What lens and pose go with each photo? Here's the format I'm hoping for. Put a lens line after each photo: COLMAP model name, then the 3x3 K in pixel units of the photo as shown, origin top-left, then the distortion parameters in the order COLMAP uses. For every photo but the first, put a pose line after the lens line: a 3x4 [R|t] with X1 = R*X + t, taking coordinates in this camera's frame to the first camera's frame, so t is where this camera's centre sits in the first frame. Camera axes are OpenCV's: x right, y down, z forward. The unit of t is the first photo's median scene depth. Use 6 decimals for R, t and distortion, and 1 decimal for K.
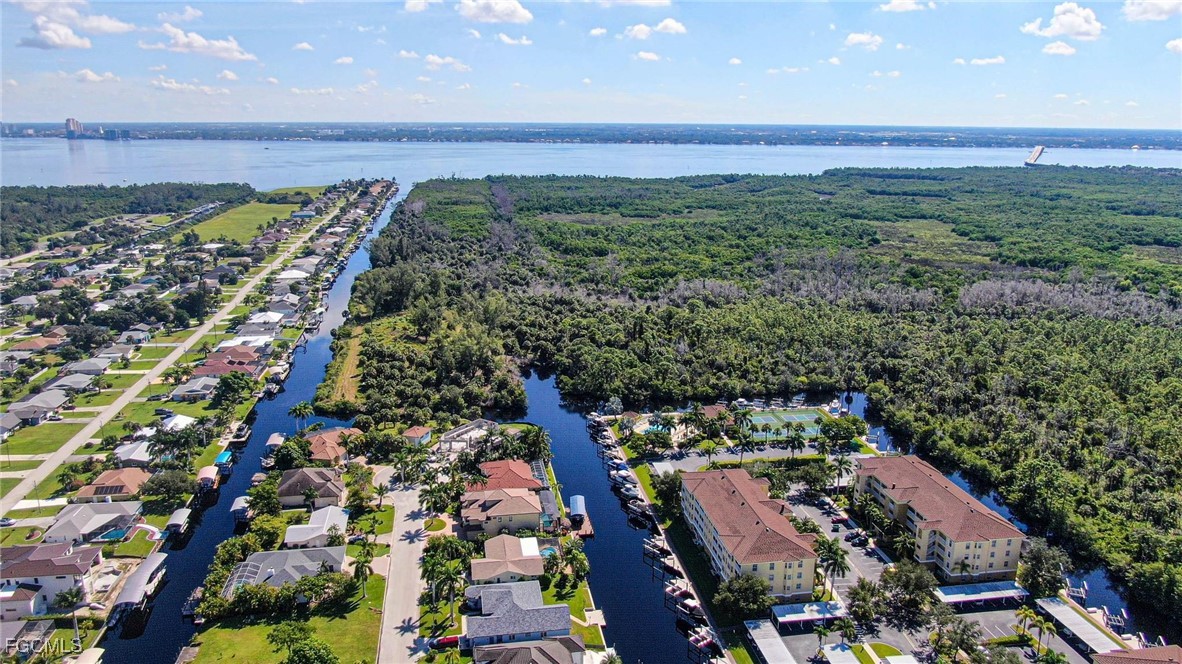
lens RADIAL K [[858.5, 0, 591.0], [0, 858.5, 332.0], [0, 0, 1]] dist [-0.012560, 0.000339]
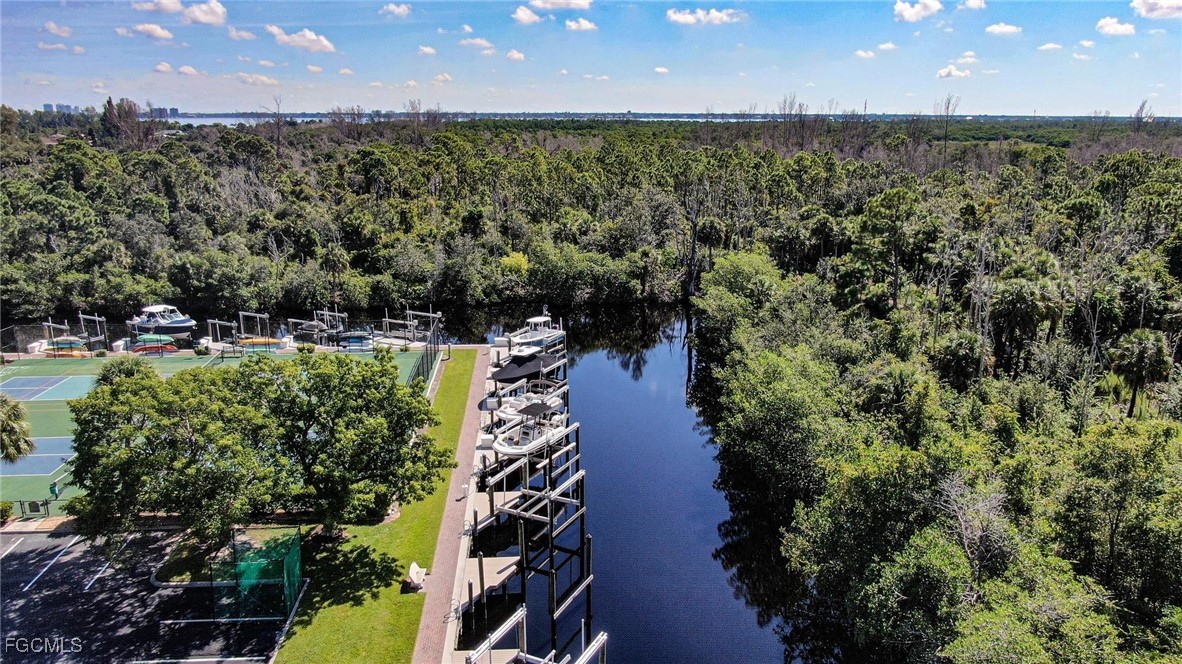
lens RADIAL K [[858.5, 0, 591.0], [0, 858.5, 332.0], [0, 0, 1]] dist [-0.012560, 0.000339]
pose [[0.996095, 0.013576, -0.087242, 0.359376], [-0.013180, 0.999900, 0.005103, 0.092105], [0.087302, -0.003933, 0.996174, 0.866953]]
